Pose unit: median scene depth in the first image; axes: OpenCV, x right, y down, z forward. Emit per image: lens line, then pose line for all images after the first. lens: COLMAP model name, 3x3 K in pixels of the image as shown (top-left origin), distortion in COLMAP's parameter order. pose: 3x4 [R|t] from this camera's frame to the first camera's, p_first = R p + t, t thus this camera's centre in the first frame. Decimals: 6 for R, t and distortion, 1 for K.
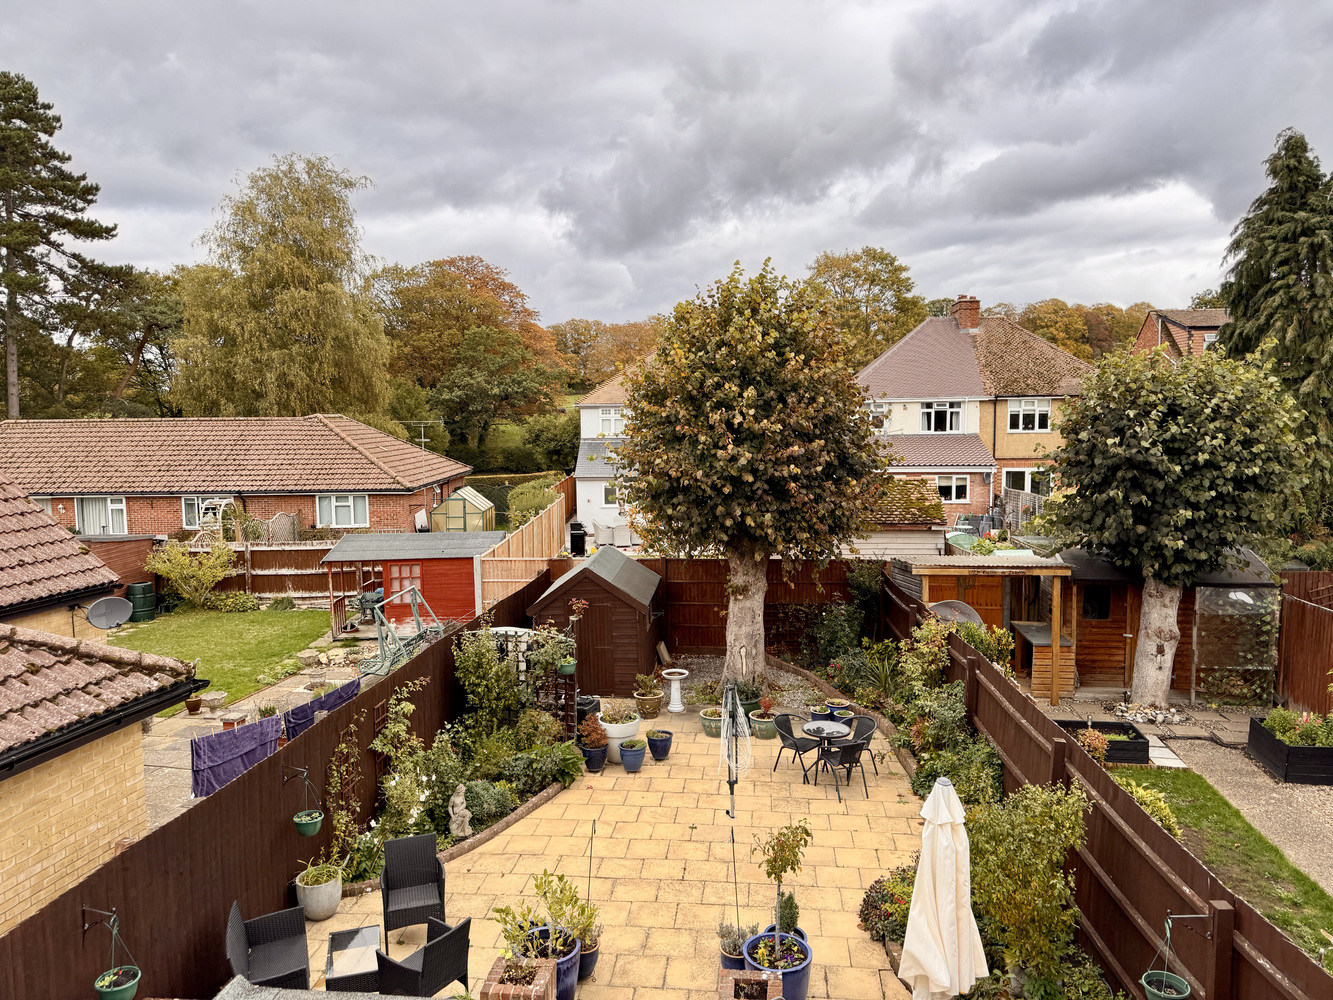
lens RADIAL K [[934.6, 0, 663.1], [0, 934.6, 503.9], [0, 0, 1]] dist [0.043943, -0.033471]
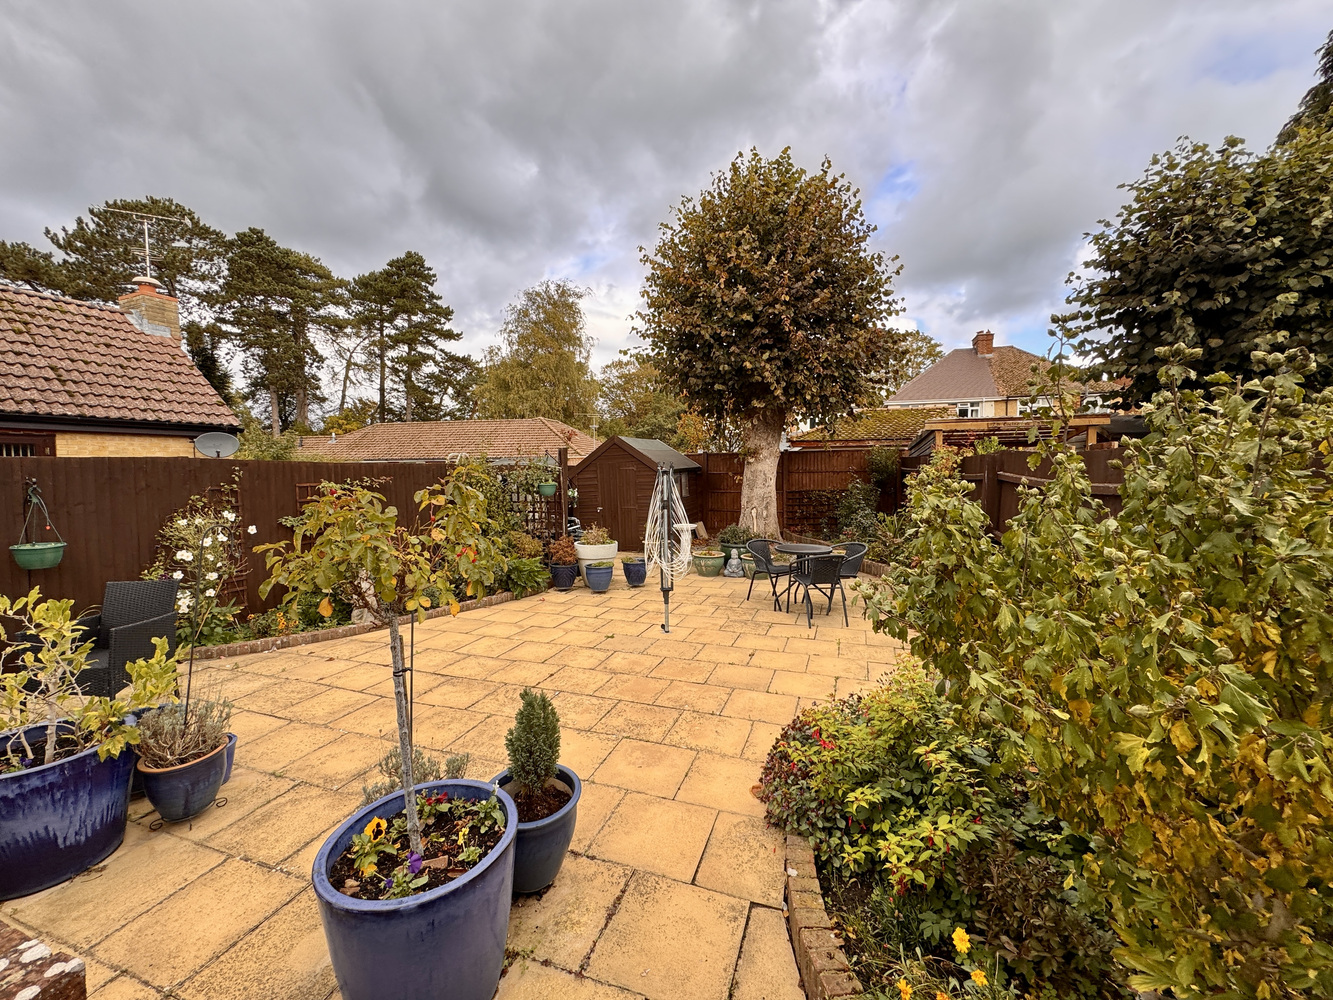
lens RADIAL K [[528.3, 0, 670.4], [0, 528.3, 497.6], [0, 0, 1]] dist [-0.001217, 0.000328]
pose [[0.975066, 0.015380, -0.221381, 0.121243], [-0.024614, 0.998935, -0.039015, 0.161125], [0.220546, 0.043491, 0.974407, 0.376114]]
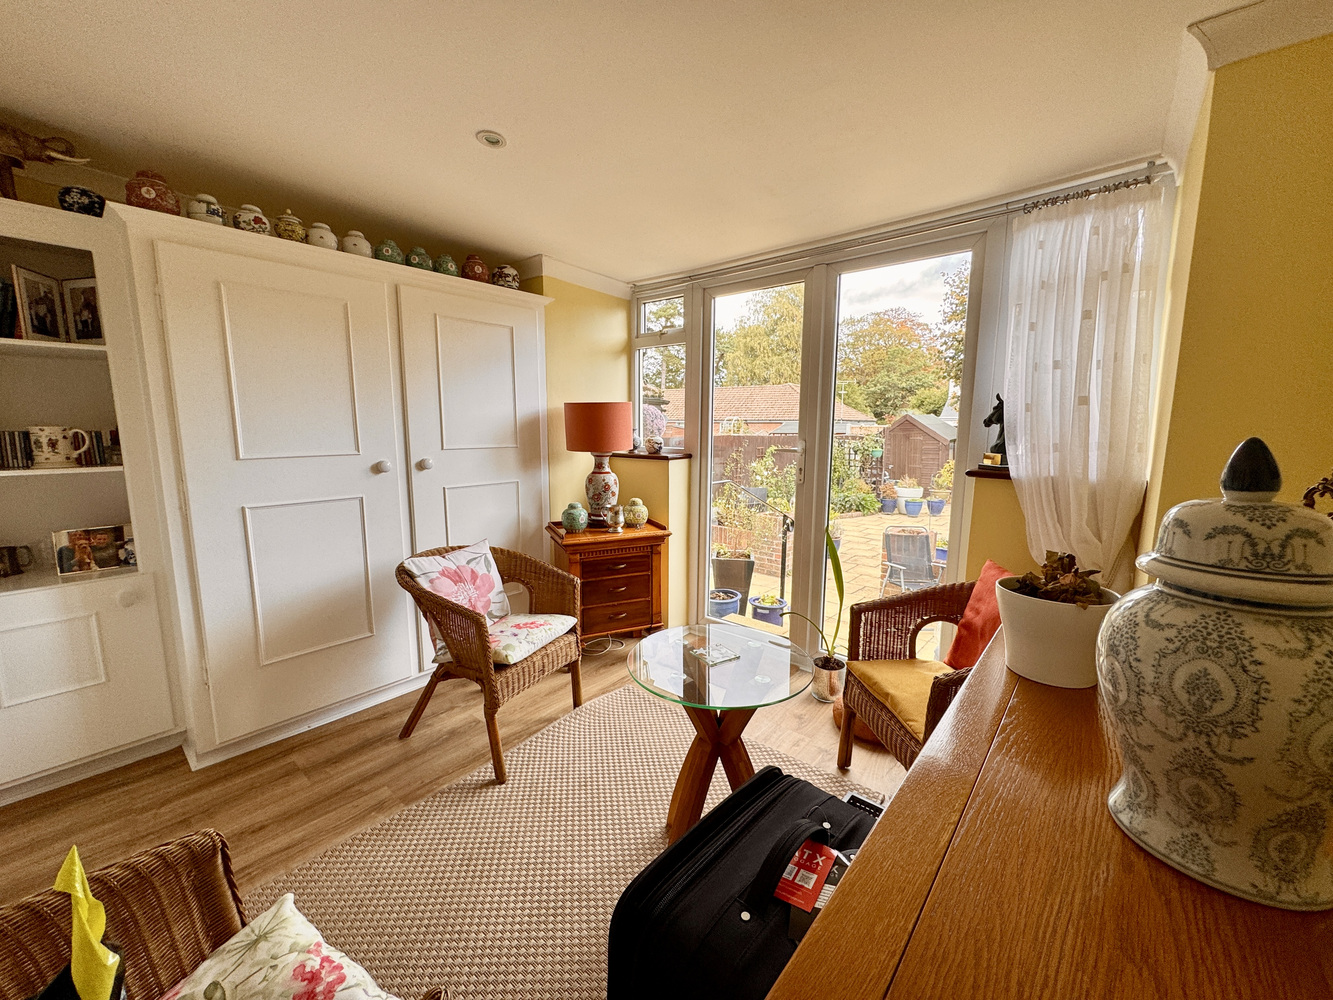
lens RADIAL K [[528.3, 0, 667.7], [0, 528.3, 497.9], [0, 0, 1]] dist [-0.001217, 0.000328]
pose [[0.817567, 0.093573, -0.568180, 0.103280], [-0.069698, 0.995535, 0.063665, 0.174548], [0.571600, -0.012450, 0.820438, 0.024678]]
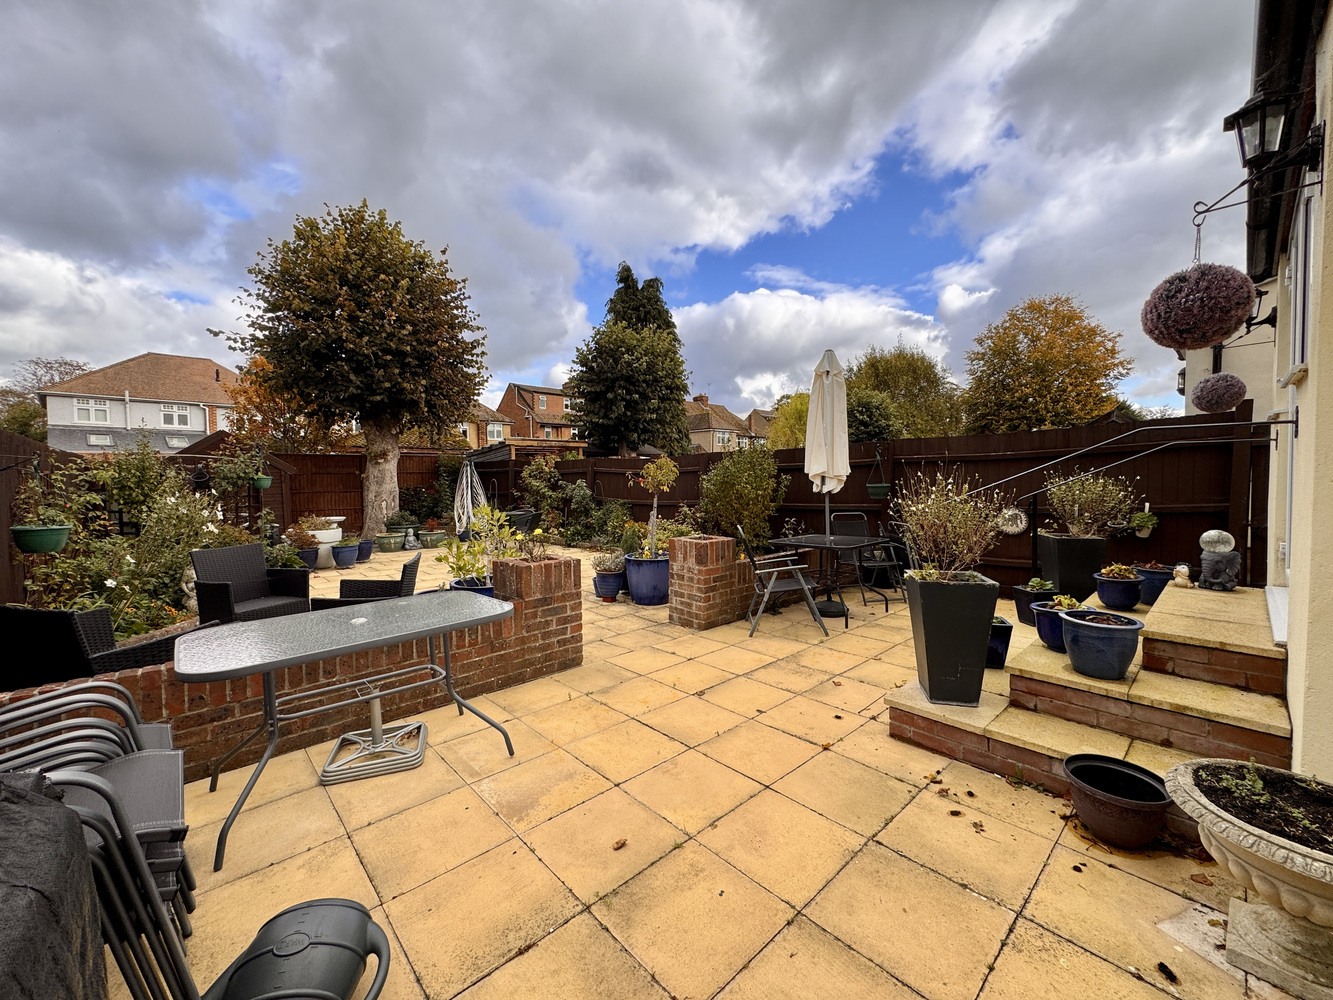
lens RADIAL K [[528.3, 0, 658.6], [0, 528.3, 508.1], [0, 0, 1]] dist [-0.001217, 0.000328]
pose [[0.669488, -0.041412, 0.741668, -0.194586], [0.074831, 0.997126, -0.011872, 0.192765], [-0.739044, 0.063448, 0.670663, 0.223612]]
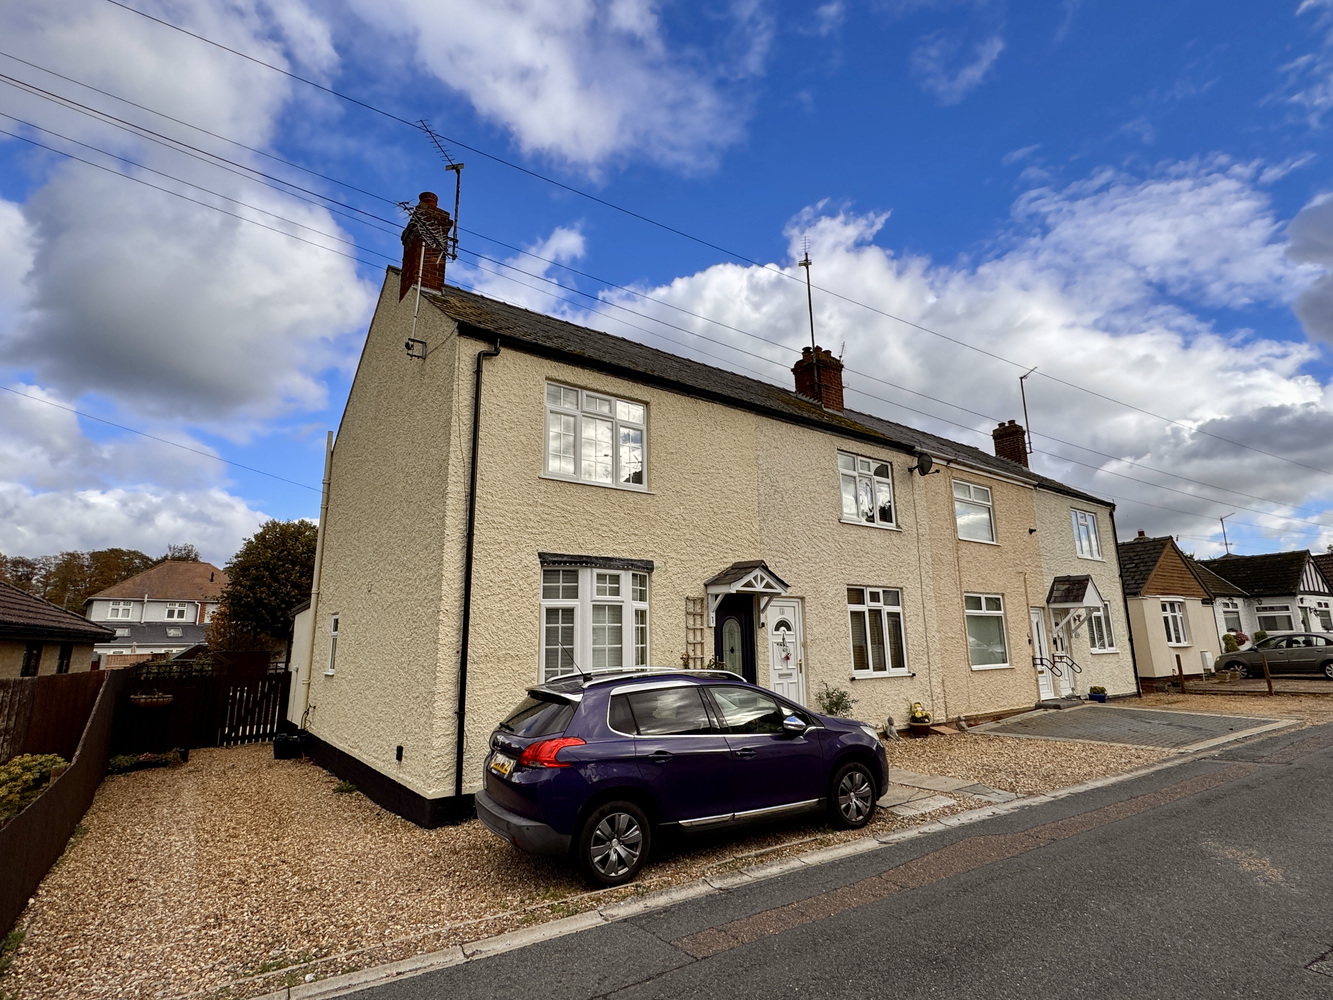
lens RADIAL K [[666.0, 0, 665.2], [0, 666.0, 503.5], [0, 0, 1]] dist [-0.001802, -0.000572]
pose [[0.739745, 0.141914, 0.657752, -0.338931], [0.070739, 0.955689, -0.285754, 0.267788], [-0.669158, 0.257914, 0.696927, -0.890010]]
